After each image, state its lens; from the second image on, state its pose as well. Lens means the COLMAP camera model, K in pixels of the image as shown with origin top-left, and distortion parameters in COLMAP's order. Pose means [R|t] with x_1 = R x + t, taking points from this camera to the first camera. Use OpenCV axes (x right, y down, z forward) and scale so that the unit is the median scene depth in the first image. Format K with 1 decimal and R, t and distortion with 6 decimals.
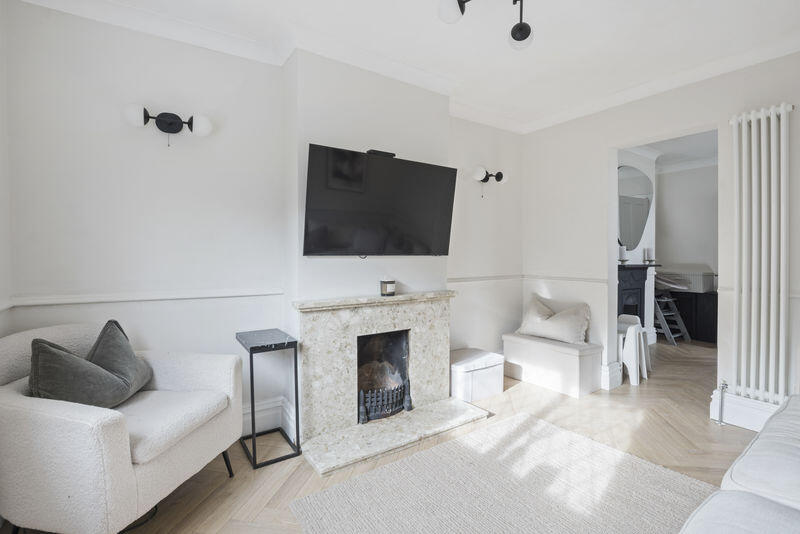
lens RADIAL K [[368.1, 0, 400.1], [0, 368.1, 263.1], [0, 0, 1]] dist [-0.003214, -0.000314]
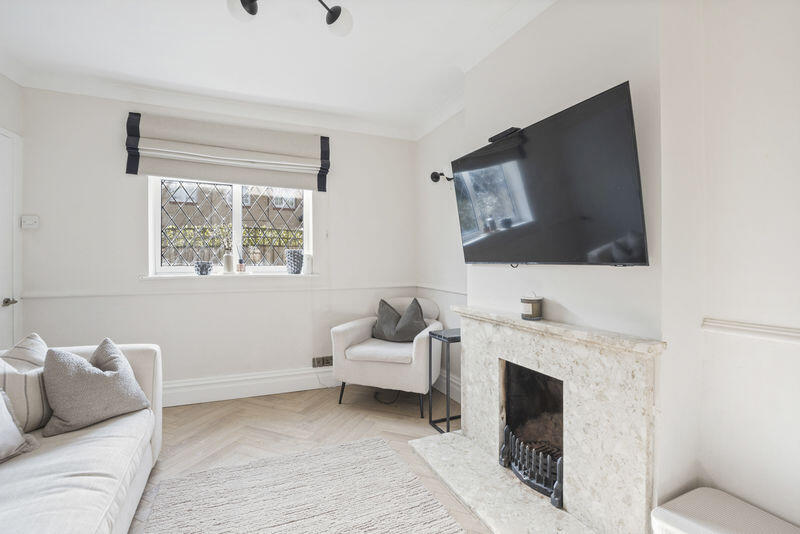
lens RADIAL K [[368.1, 0, 401.1], [0, 368.1, 264.7], [0, 0, 1]] dist [-0.003214, -0.000314]
pose [[-0.162730, 0.013195, -0.986582, 0.734862], [-0.017534, 0.999714, 0.016263, -0.026747], [0.986515, 0.019946, -0.162452, 0.877928]]
